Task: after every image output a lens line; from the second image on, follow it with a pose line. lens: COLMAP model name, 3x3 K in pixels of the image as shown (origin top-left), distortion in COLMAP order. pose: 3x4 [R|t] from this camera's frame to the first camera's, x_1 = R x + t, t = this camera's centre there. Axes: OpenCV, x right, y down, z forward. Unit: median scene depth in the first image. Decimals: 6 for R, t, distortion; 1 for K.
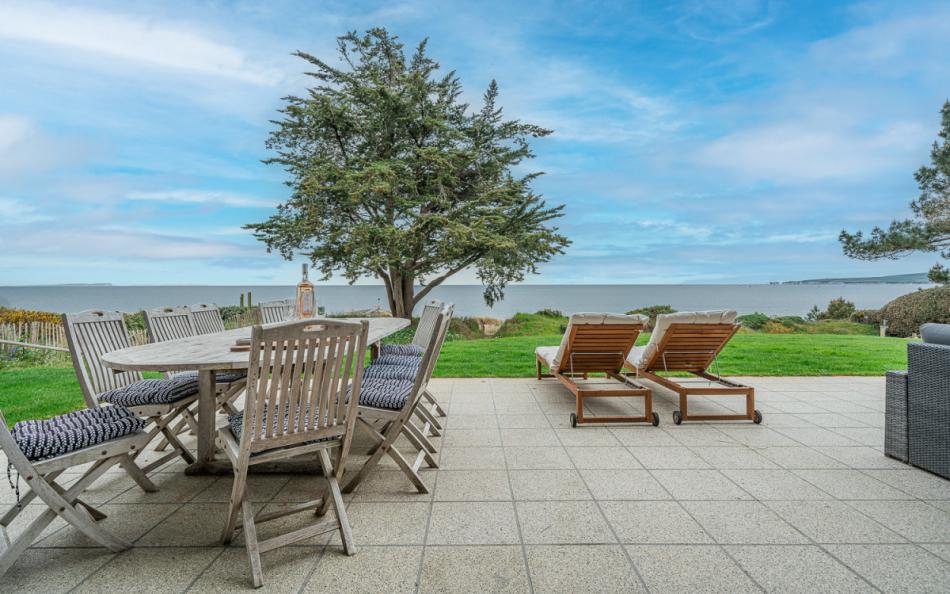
lens RADIAL K [[476.1, 0, 476.0], [0, 476.1, 279.8], [0, 0, 1]] dist [-0.001419, -0.000175]
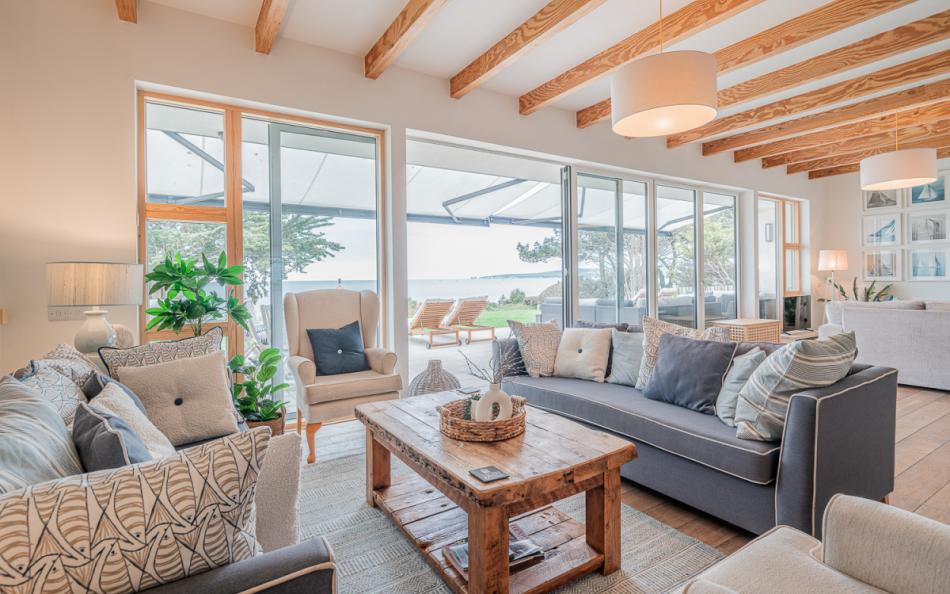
lens RADIAL K [[476.1, 0, 476.0], [0, 476.1, 279.8], [0, 0, 1]] dist [-0.001419, -0.000175]
pose [[0.841419, -0.009937, 0.540292, -0.128304], [0.003984, 0.999918, 0.012185, -0.007450], [-0.540369, -0.008100, 0.841389, -0.157467]]
